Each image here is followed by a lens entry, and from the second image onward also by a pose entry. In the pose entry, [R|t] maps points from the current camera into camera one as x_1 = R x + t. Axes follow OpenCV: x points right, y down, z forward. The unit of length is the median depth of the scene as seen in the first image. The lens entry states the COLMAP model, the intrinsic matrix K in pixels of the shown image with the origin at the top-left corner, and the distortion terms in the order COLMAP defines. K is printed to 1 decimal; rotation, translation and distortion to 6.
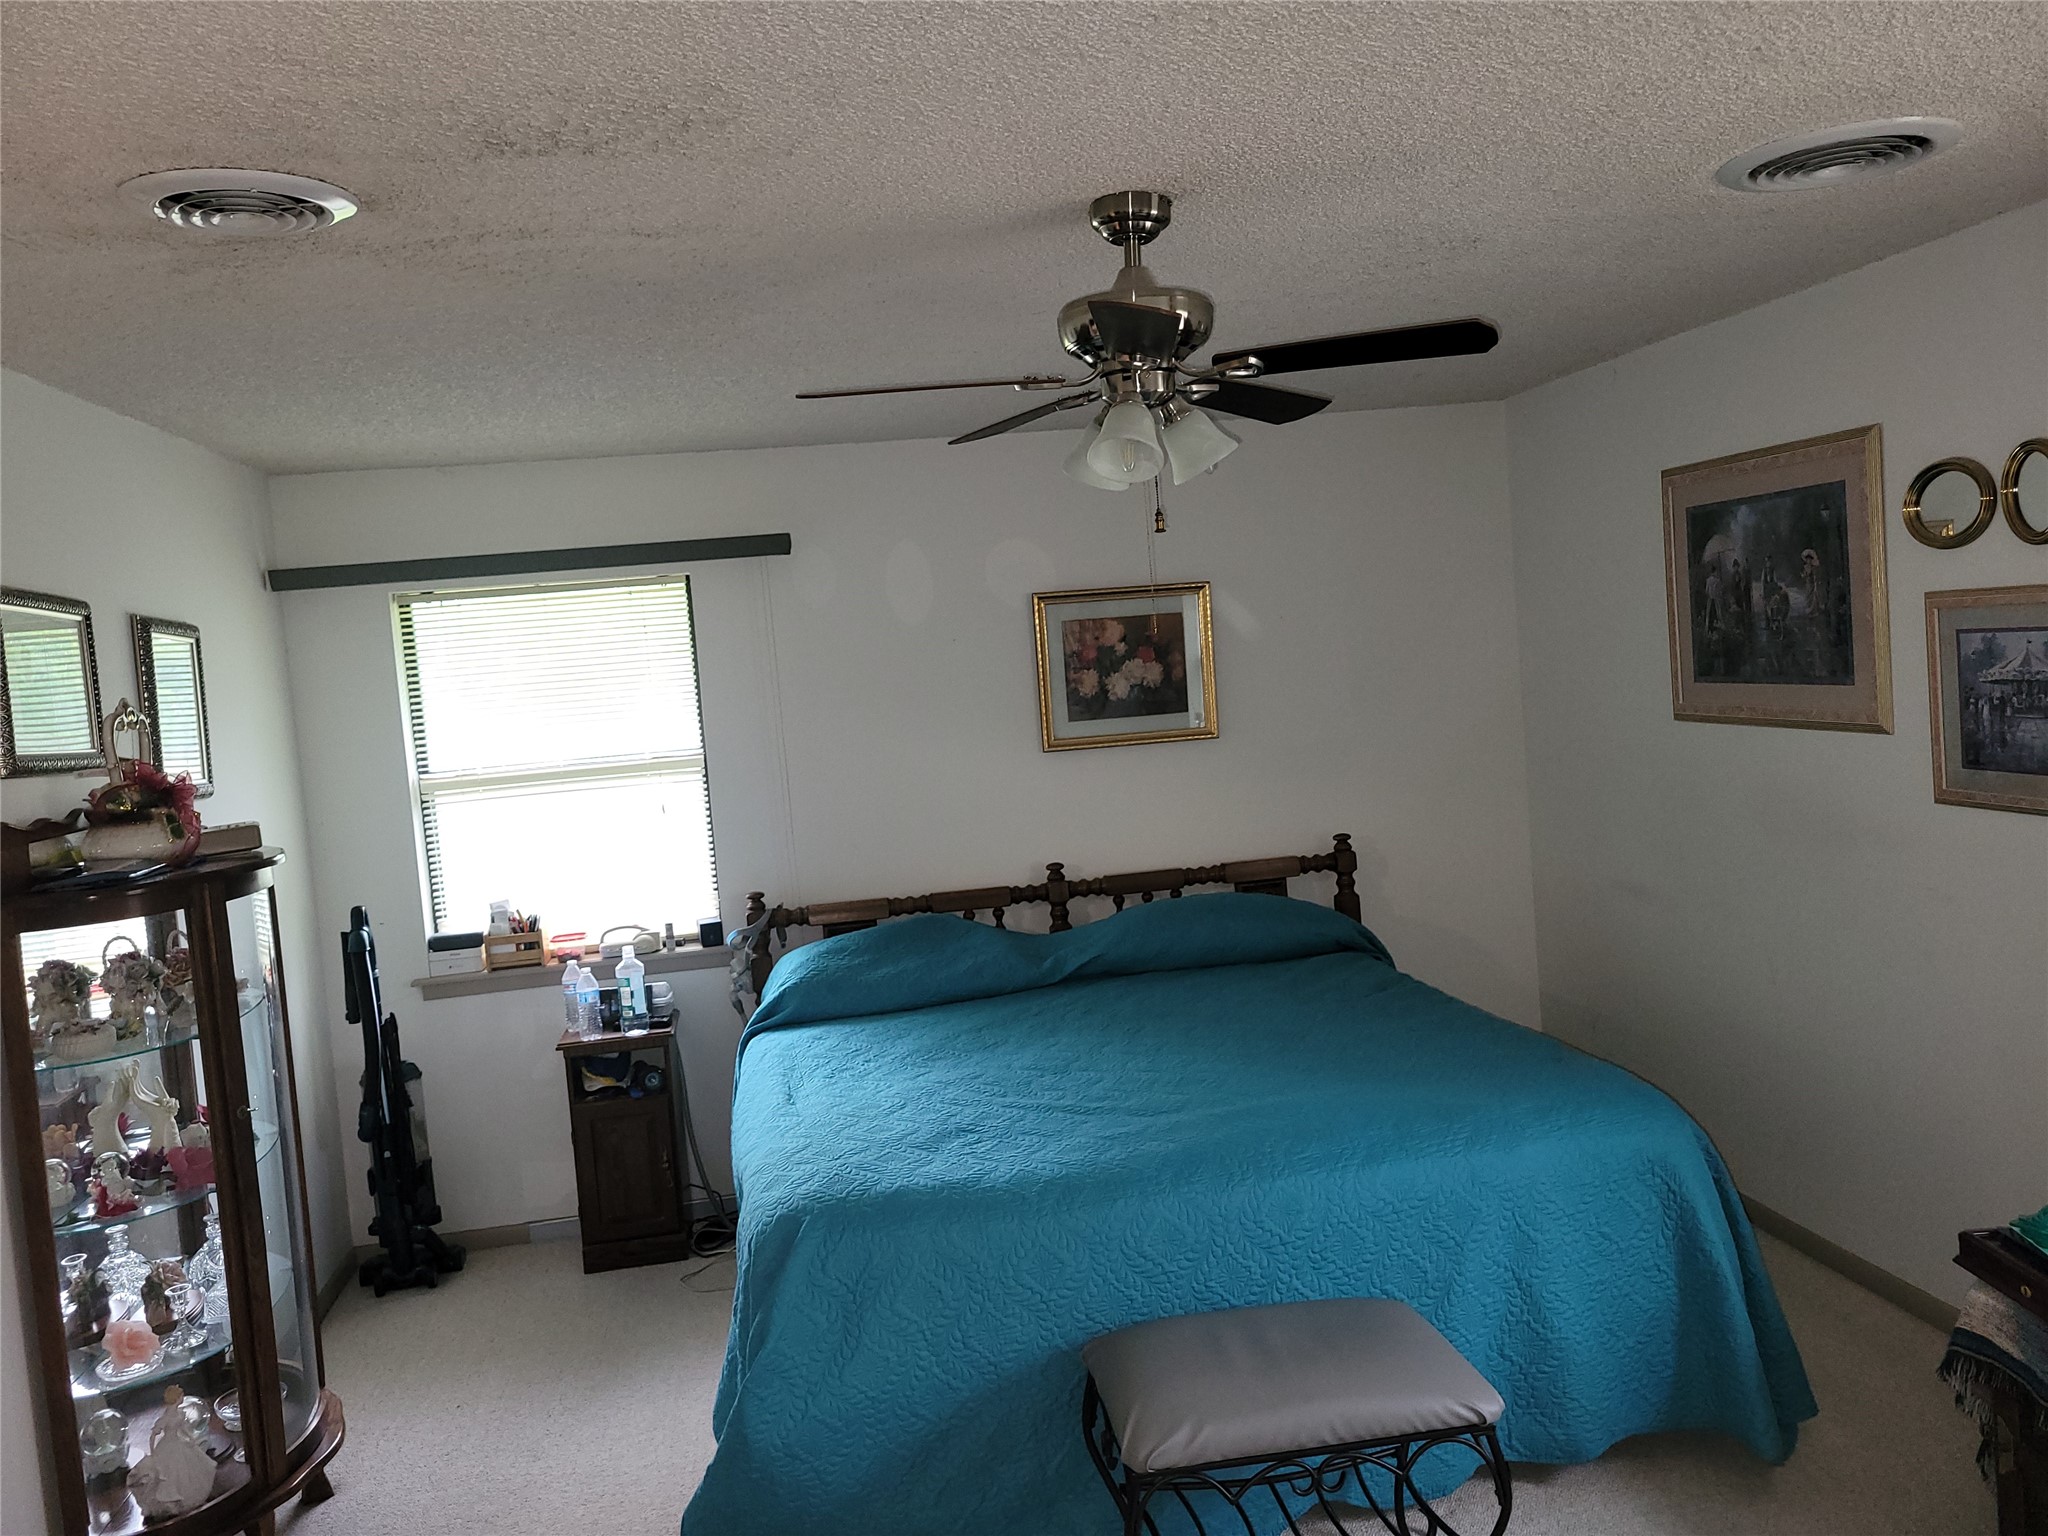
lens RADIAL K [[1511.6, 0, 1016.4], [0, 1511.6, 743.2], [0, 0, 1]] dist [0.035062, -0.038032]
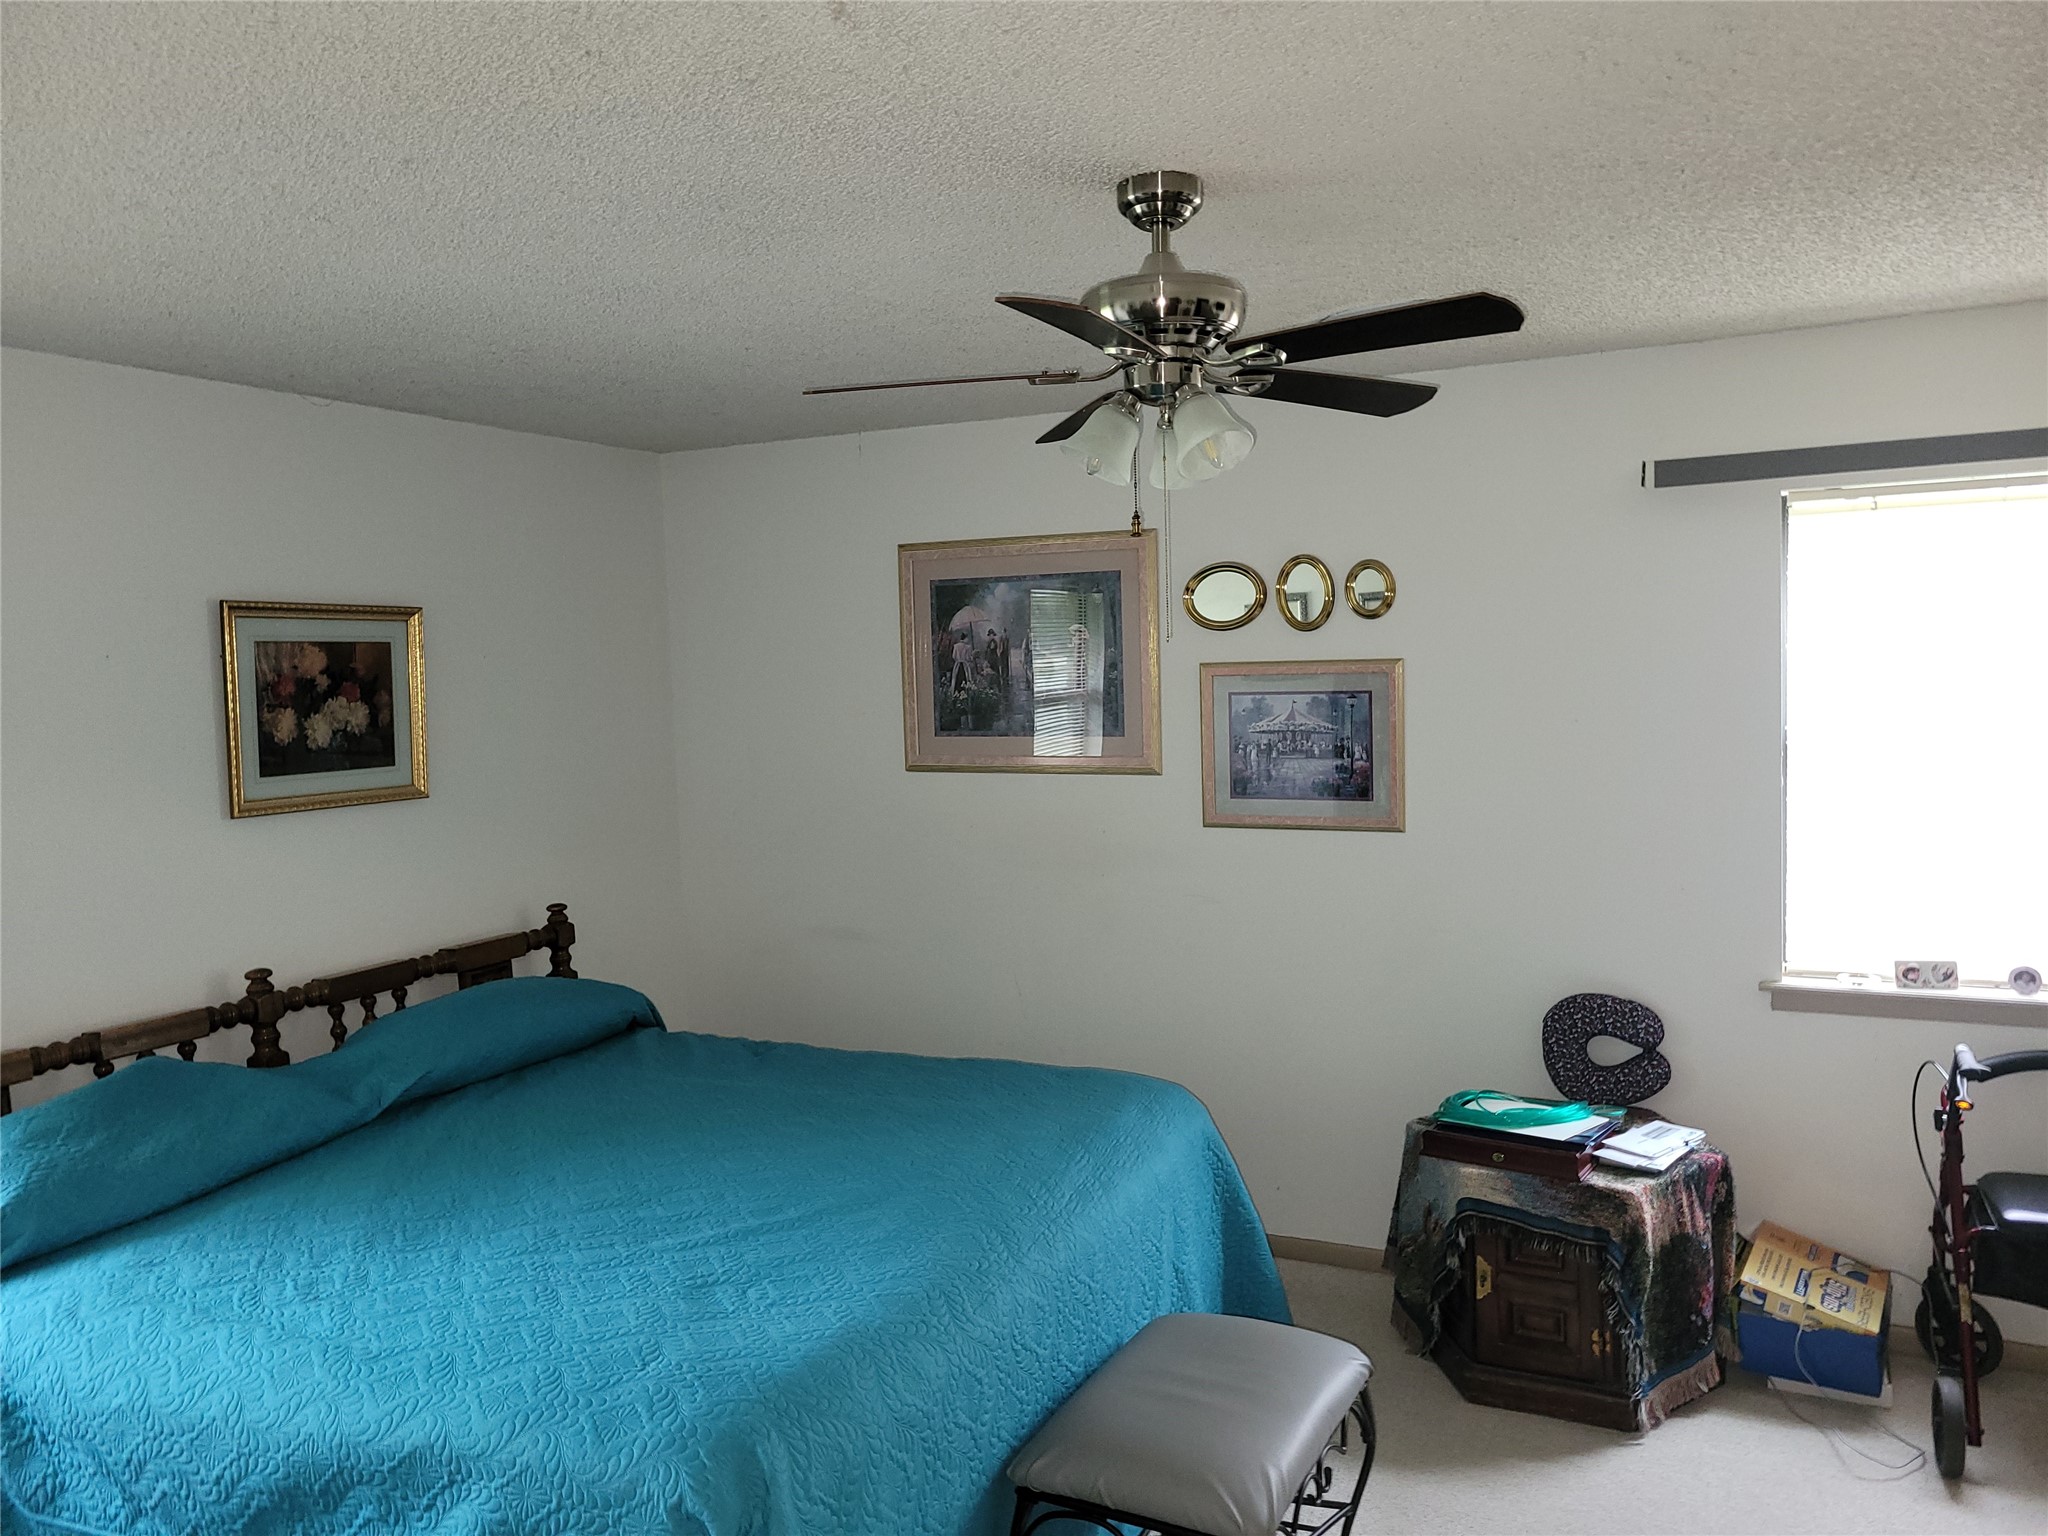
lens RADIAL K [[1511.6, 0, 1016.4], [0, 1511.6, 743.2], [0, 0, 1]] dist [0.035062, -0.038032]
pose [[0.575057, 0.019881, 0.817872, -0.428850], [0.031581, 0.998420, -0.046475, 0.018431], [-0.817503, 0.052555, 0.573521, 0.315769]]
